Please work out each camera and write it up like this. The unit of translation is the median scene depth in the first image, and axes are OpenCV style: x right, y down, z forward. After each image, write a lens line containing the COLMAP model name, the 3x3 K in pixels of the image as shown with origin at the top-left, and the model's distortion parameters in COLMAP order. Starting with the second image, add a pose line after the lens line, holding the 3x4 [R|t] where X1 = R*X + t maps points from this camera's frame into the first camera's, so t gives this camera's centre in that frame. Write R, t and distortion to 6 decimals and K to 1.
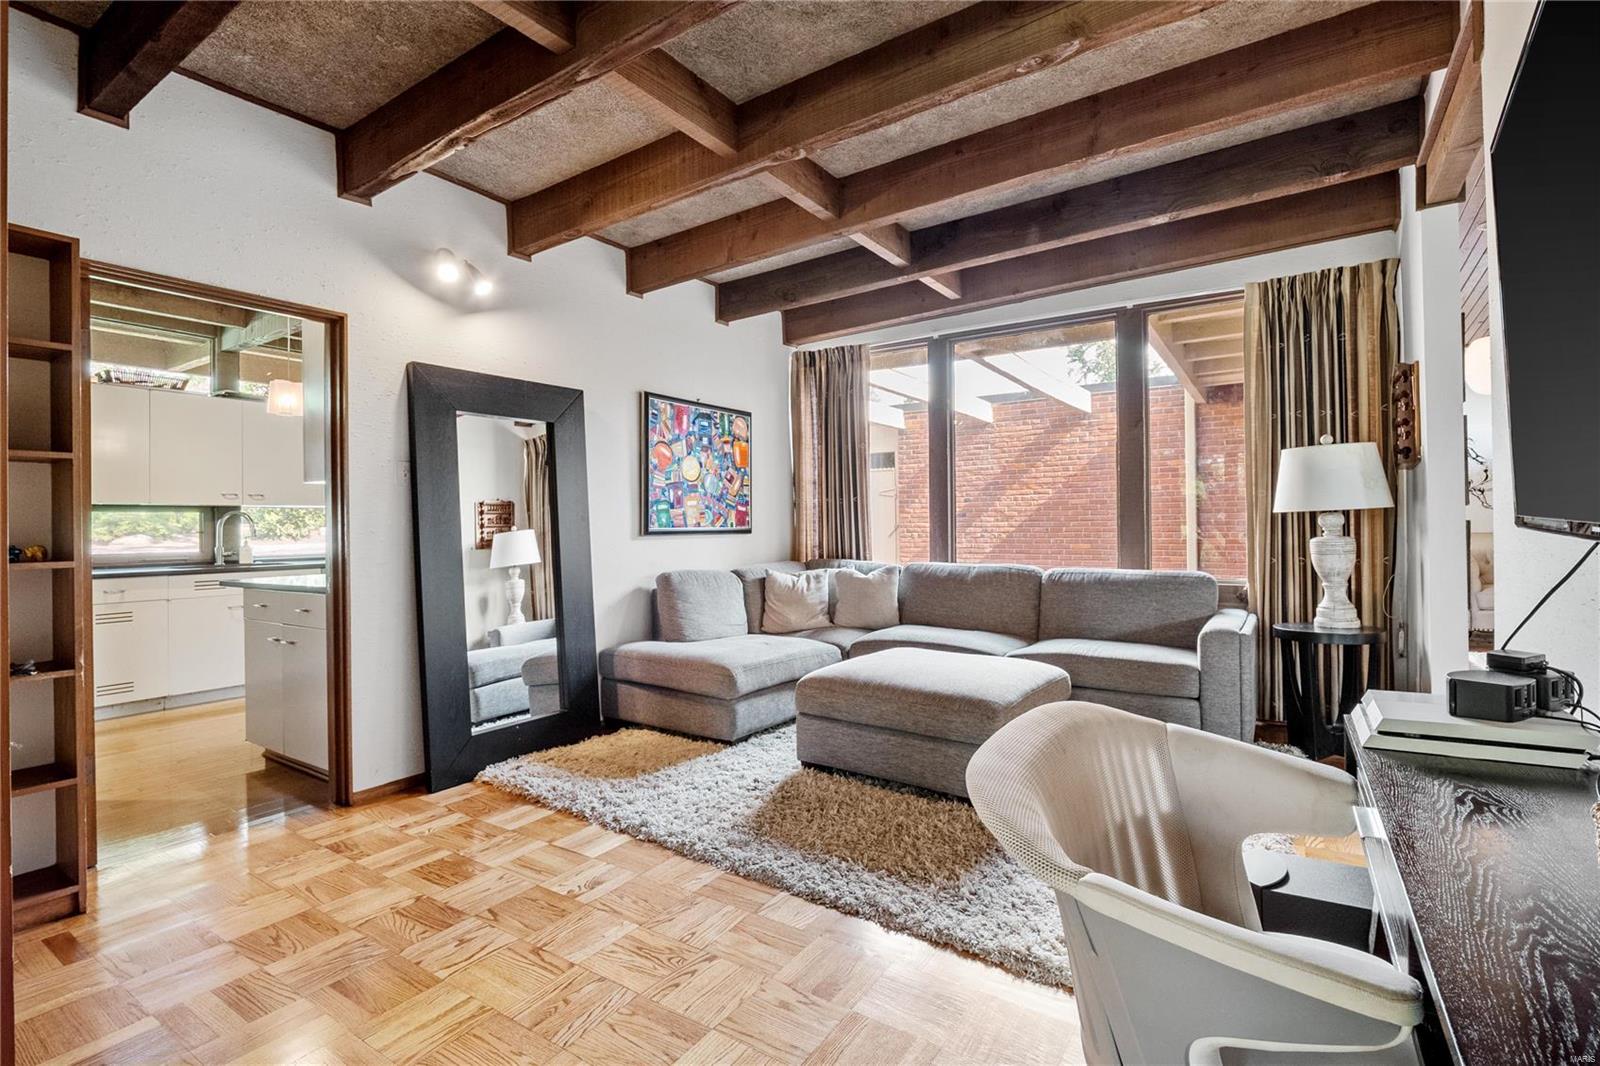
lens RADIAL K [[756.2, 0, 793.8], [0, 756.2, 530.6], [0, 0, 1]] dist [-0.013722, -0.000107]
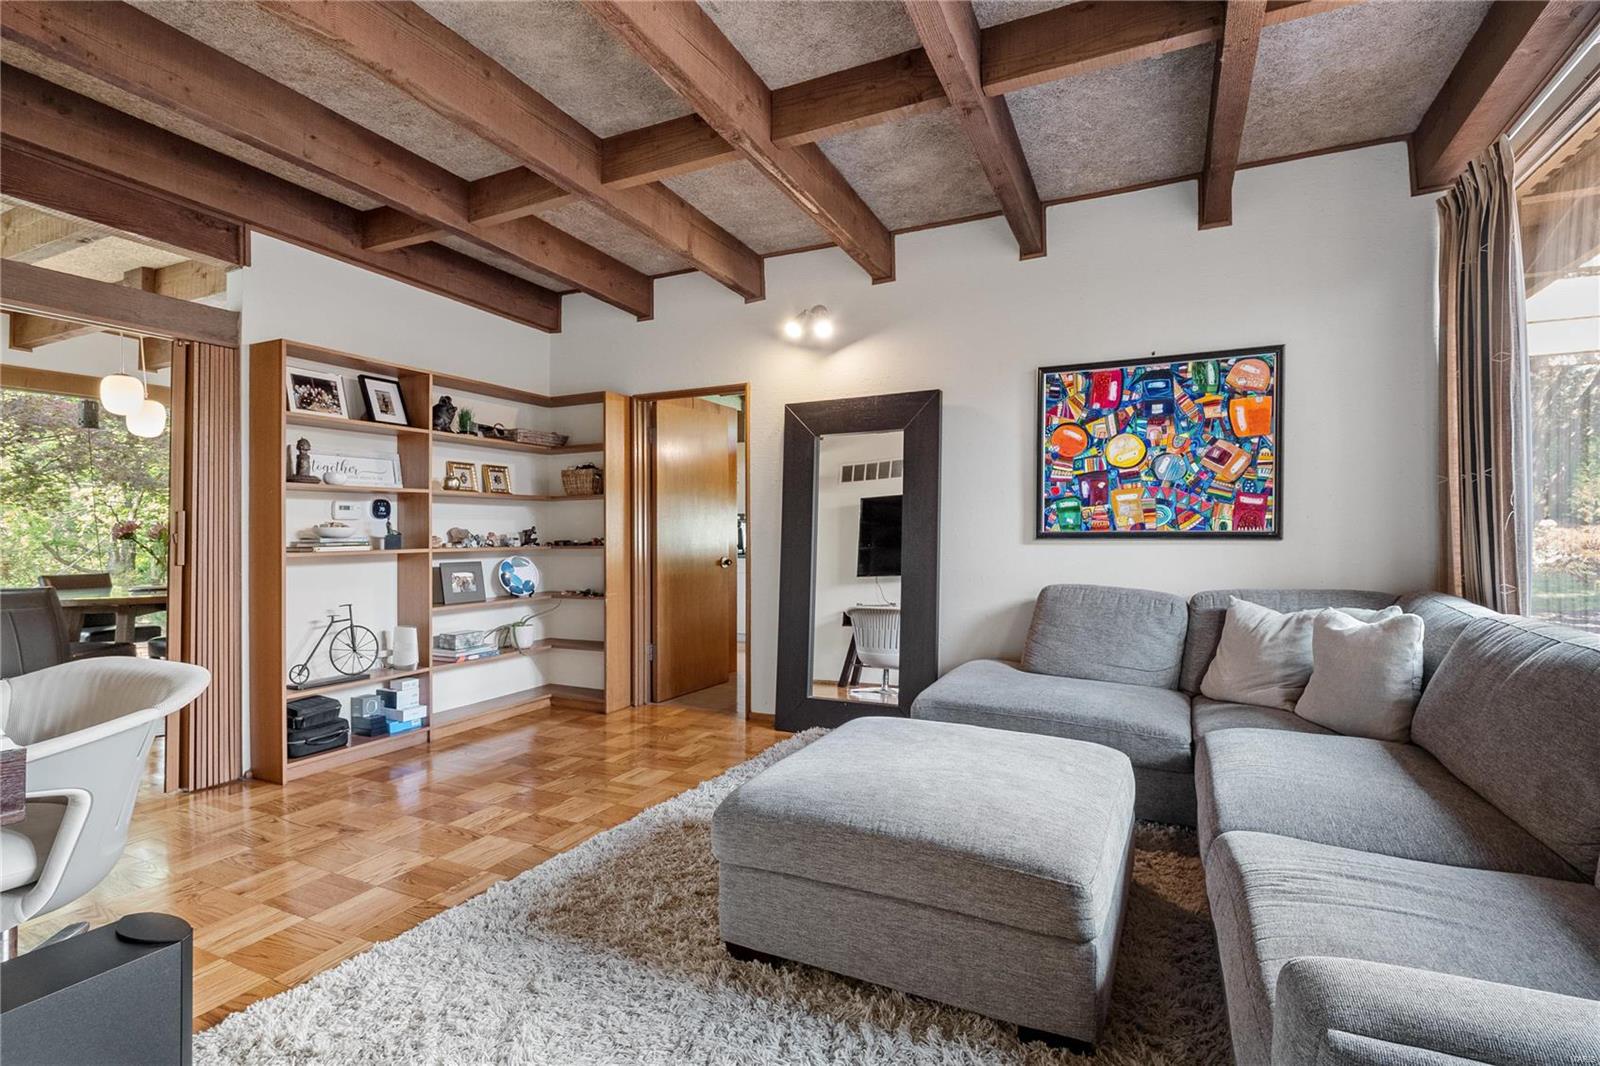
lens RADIAL K [[756.2, 0, 795.6], [0, 756.2, 529.3], [0, 0, 1]] dist [-0.013722, -0.000107]
pose [[0.125951, 0.010693, -0.991979, 0.548413], [0.000955, 0.999940, 0.010900, -0.012796], [0.992036, -0.002320, 0.125934, 0.568291]]
